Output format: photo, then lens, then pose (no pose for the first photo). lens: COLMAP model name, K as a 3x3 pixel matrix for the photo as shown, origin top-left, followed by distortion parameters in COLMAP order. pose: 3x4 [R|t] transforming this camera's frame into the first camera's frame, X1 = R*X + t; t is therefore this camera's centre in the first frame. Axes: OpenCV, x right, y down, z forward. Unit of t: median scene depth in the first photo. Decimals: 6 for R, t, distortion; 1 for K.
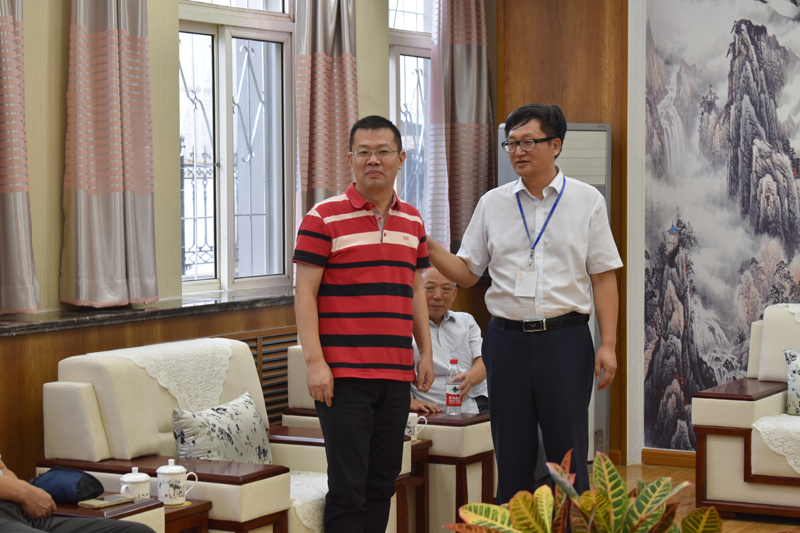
lens RADIAL K [[1816.7, 0, 399.9], [0, 1816.7, 268.9], [0, 0, 1]] dist [0.073000, 0.000000]
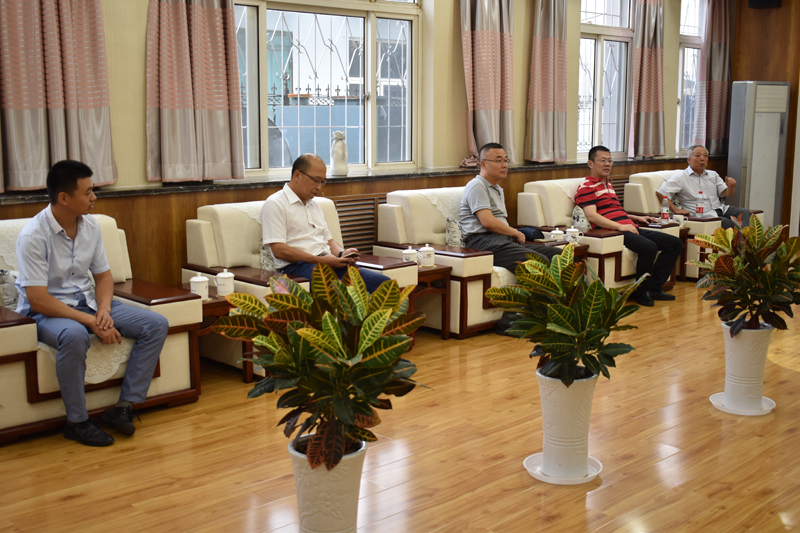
lens RADIAL K [[949.8, 0, 405.1], [0, 949.8, 265.0], [0, 0, 1]] dist [-0.056773, 0.000000]
pose [[0.959318, 0.053321, -0.277246, 0.006446], [-0.021976, 0.993127, 0.114960, 0.015443], [0.281470, -0.104190, 0.953897, -0.180056]]
